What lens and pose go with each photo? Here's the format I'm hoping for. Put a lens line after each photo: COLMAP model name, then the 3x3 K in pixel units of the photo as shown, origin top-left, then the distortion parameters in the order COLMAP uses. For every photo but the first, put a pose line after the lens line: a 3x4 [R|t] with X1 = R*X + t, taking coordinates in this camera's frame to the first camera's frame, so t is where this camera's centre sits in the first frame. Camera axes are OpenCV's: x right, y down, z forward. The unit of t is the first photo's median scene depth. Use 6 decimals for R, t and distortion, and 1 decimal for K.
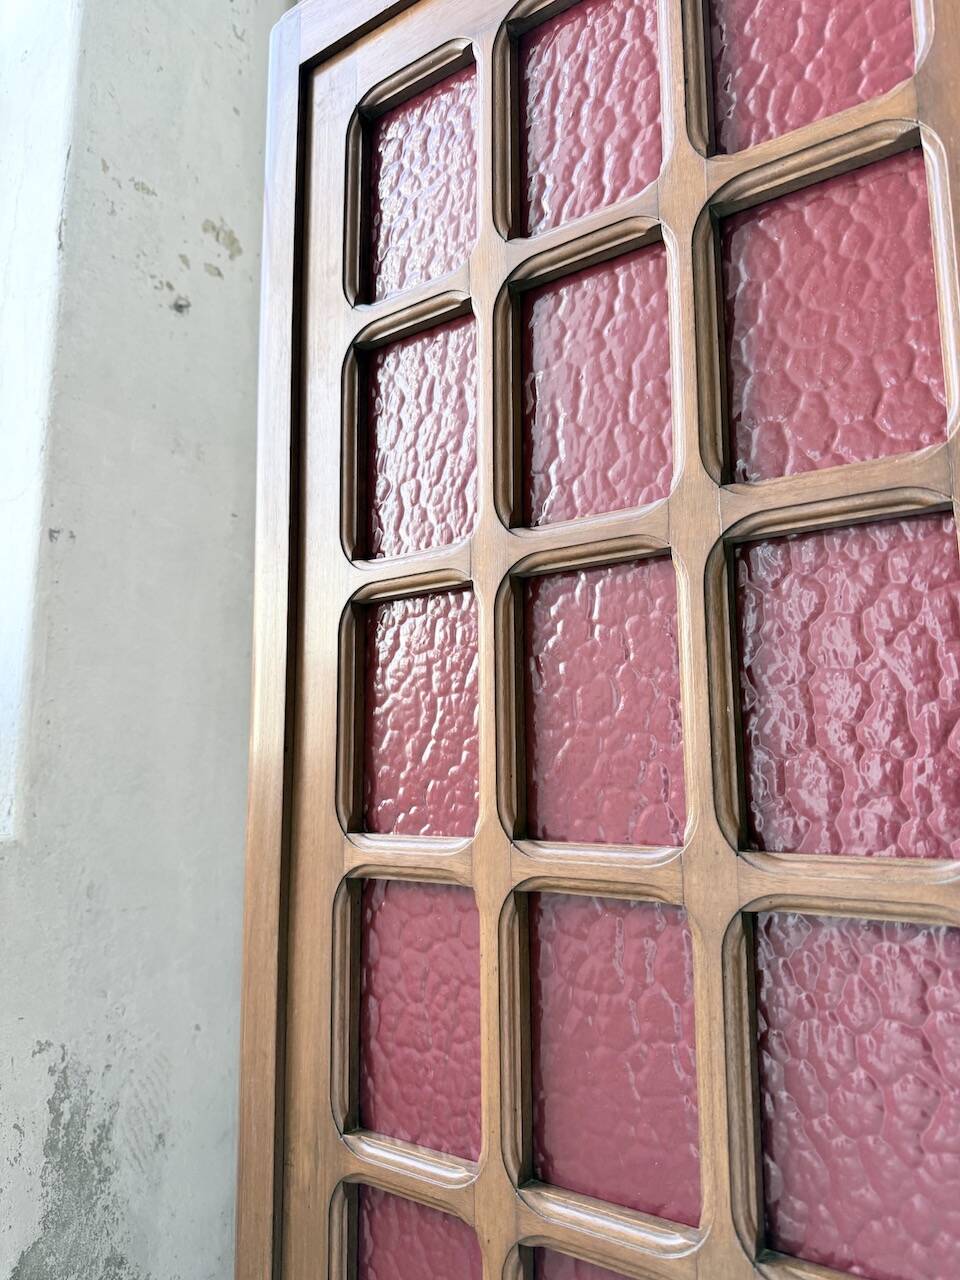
lens RADIAL K [[928.1, 0, 473.7], [0, 928.1, 645.2], [0, 0, 1]] dist [-0.003461, -0.008008]
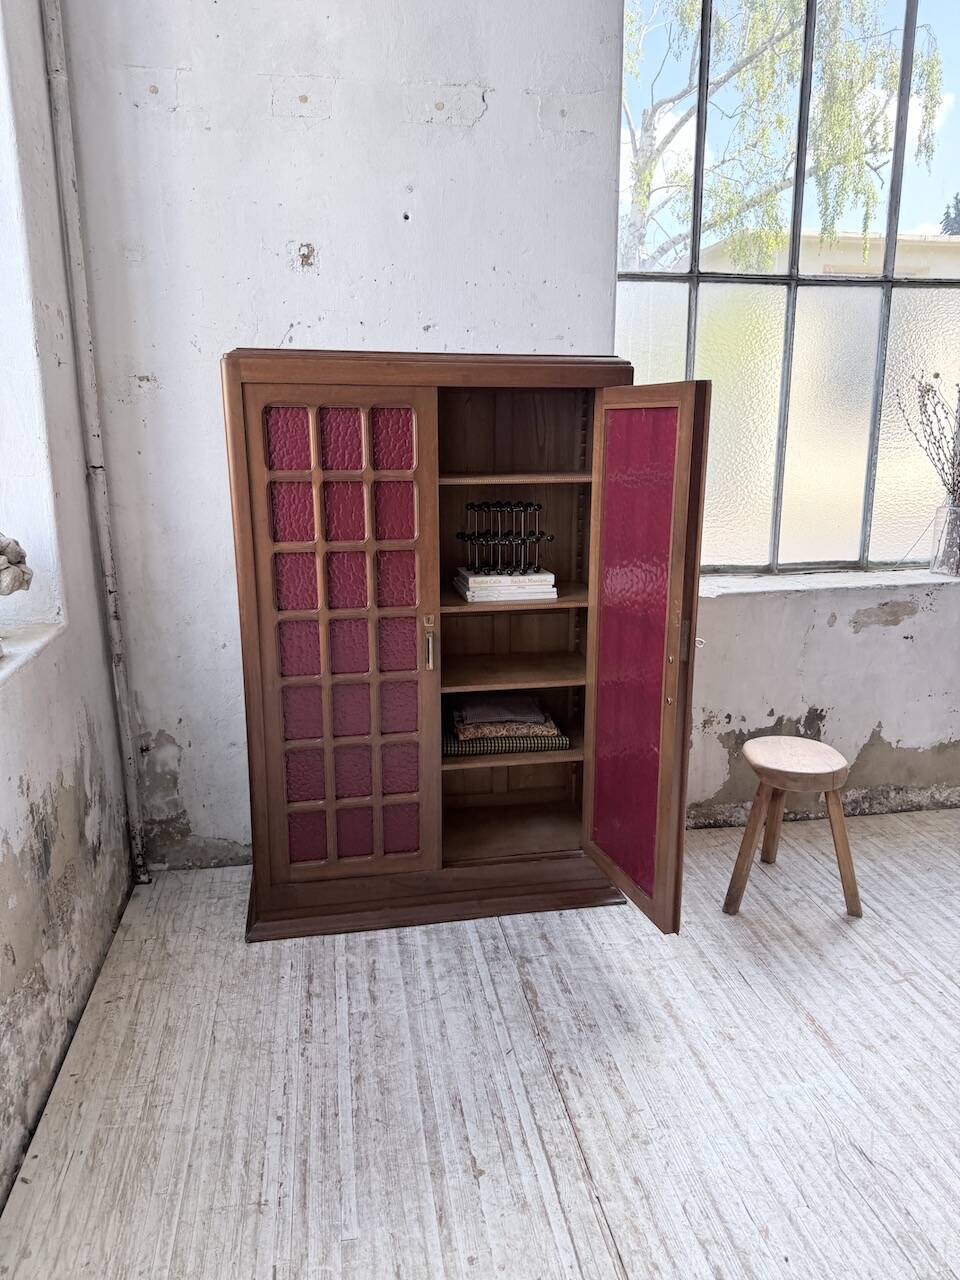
lens RADIAL K [[905.8, 0, 484.0], [0, 905.8, 634.4], [0, 0, 1]] dist [0.019012, -0.029573]
pose [[0.674734, -0.165171, 0.719342, -2.549722], [-0.109196, 0.941571, 0.318622, -1.132353], [-0.729939, -0.293534, 0.617274, -2.273581]]
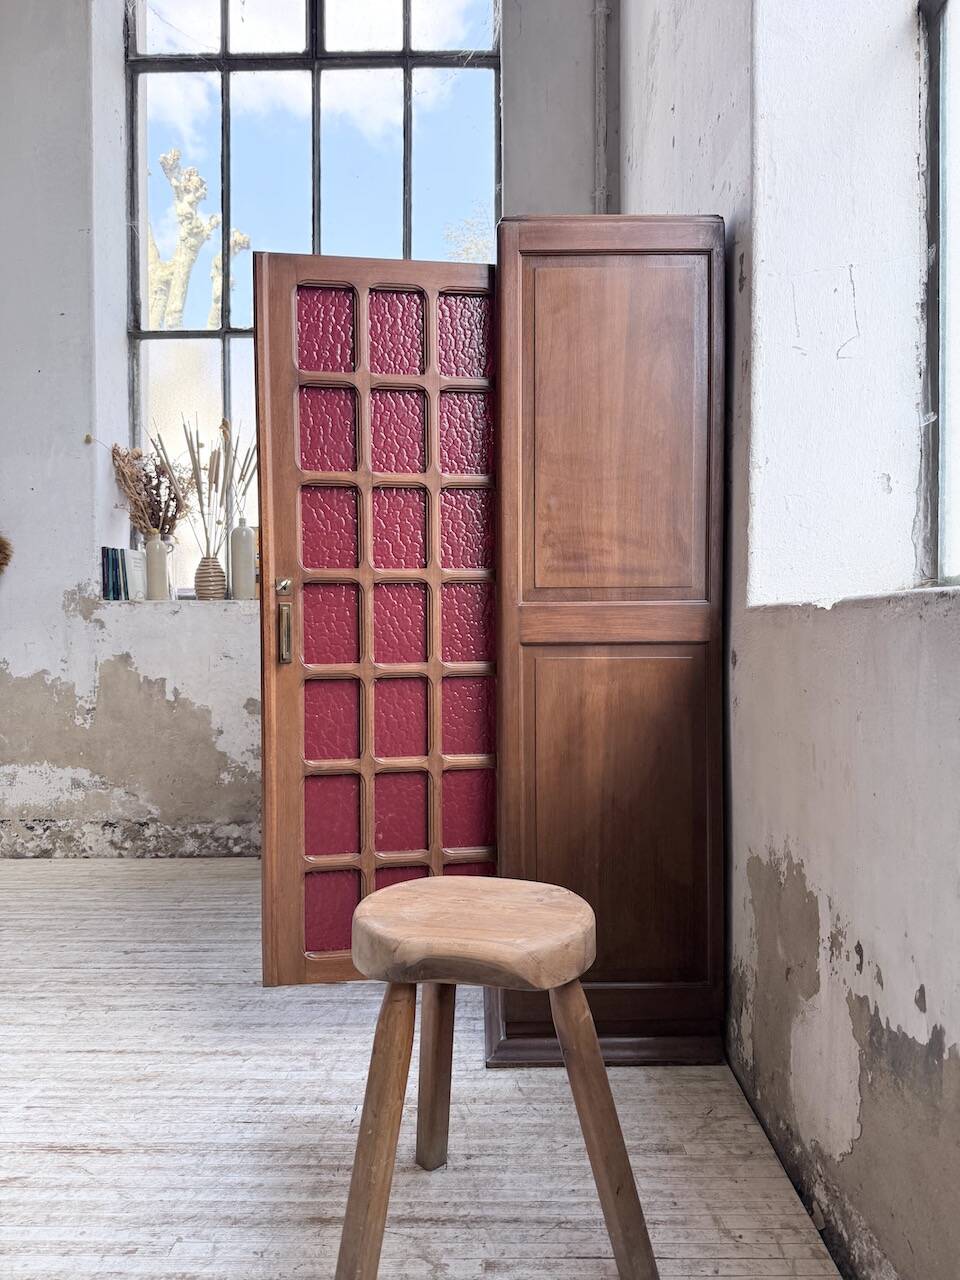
lens RADIAL K [[912.7, 0, 474.1], [0, 912.7, 641.1], [0, 0, 1]] dist [-0.003526, -0.000171]
pose [[0.601513, 0.017507, -0.798671, 3.583784], [0.120584, 0.986315, 0.112438, -0.033438], [0.789710, -0.163940, 0.591170, -1.833220]]
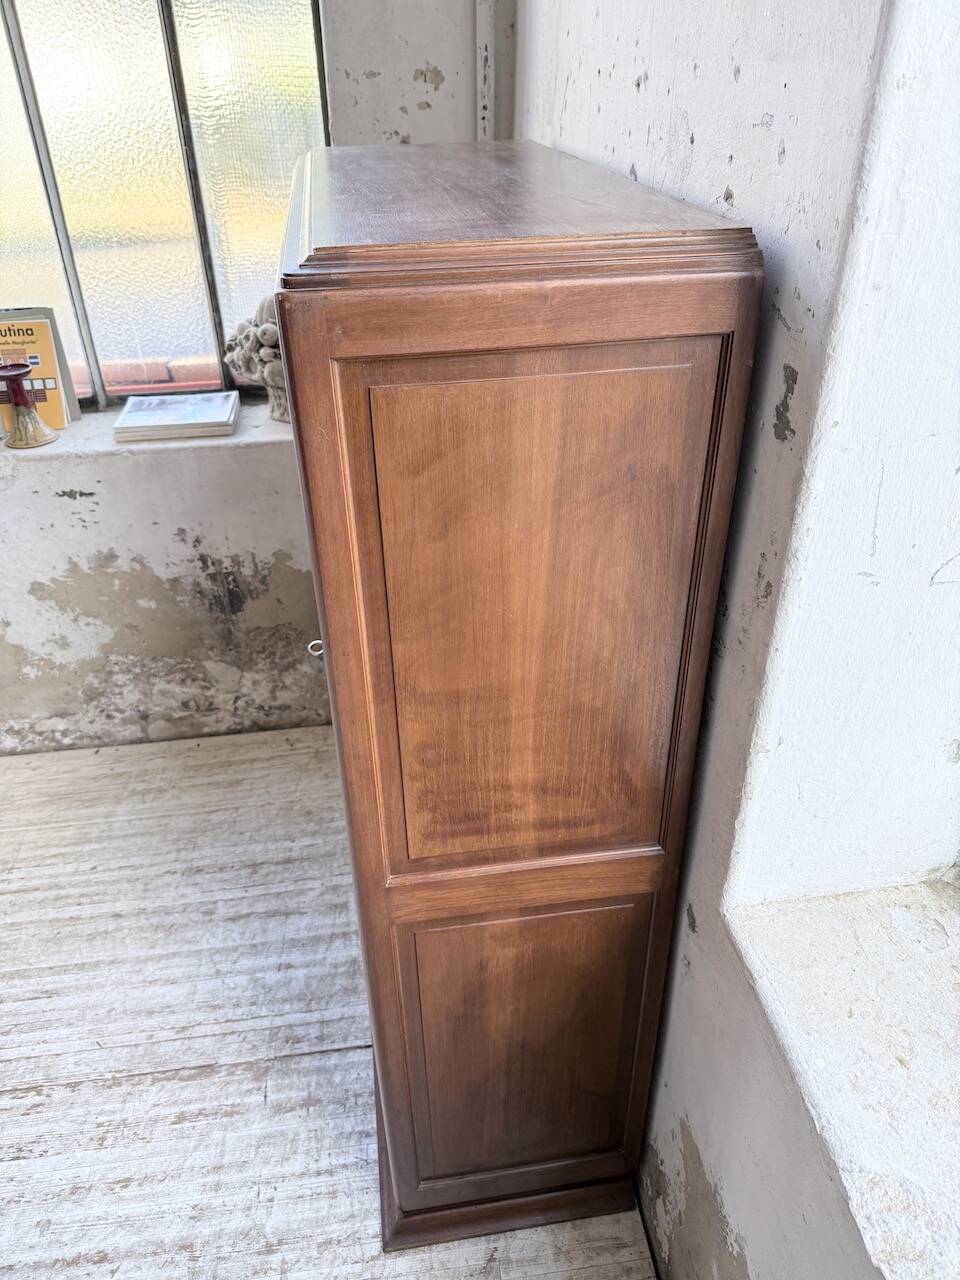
lens RADIAL K [[911.0, 0, 477.0], [0, 911.0, 636.5], [0, 0, 1]] dist [0.030422, -0.048219]
pose [[0.706525, 0.370206, -0.603134, 2.413022], [0.121245, 0.776337, 0.618547, -1.446226], [0.697225, -0.510146, 0.503616, -0.501911]]
